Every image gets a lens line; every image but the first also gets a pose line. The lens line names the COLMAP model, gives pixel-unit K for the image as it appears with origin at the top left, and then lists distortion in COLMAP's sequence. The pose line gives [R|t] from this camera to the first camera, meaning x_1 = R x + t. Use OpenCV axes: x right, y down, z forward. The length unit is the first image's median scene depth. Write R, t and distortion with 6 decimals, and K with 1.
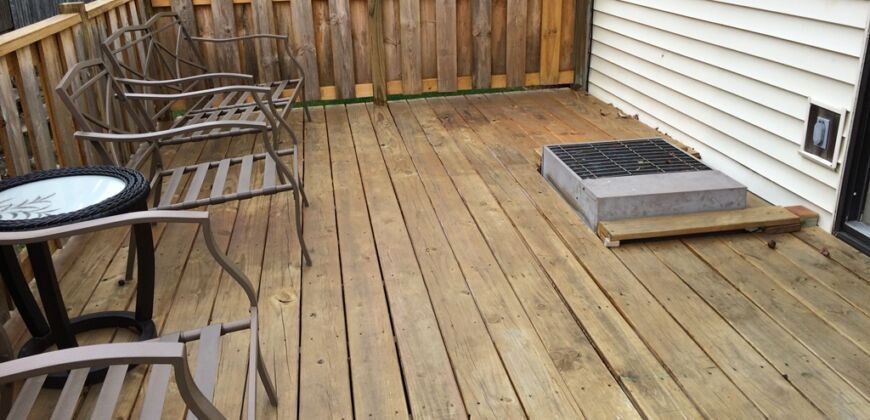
lens RADIAL K [[739.1, 0, 435.3], [0, 739.1, 210.8], [0, 0, 1]] dist [0.031652, -0.018603]
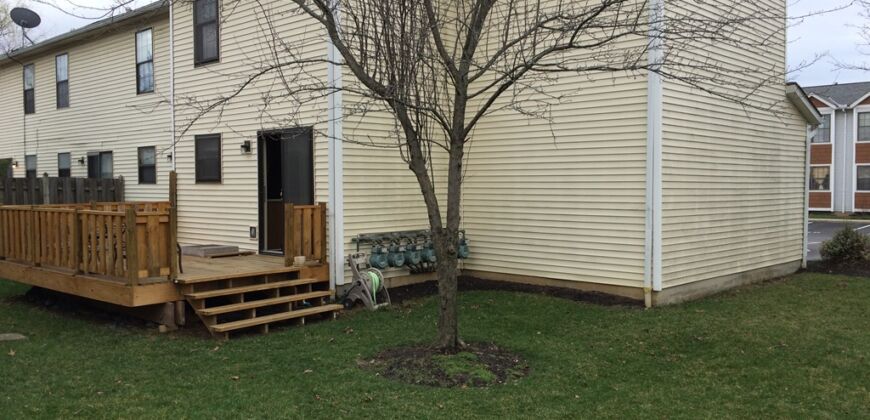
lens RADIAL K [[739.1, 0, 434.6], [0, 739.1, 211.8], [0, 0, 1]] dist [0.031652, -0.018603]
pose [[0.785894, -0.000023, 0.618361, -1.315515], [0.210663, 0.940189, -0.267703, 1.159788], [-0.581370, 0.340653, 0.738894, -2.840010]]
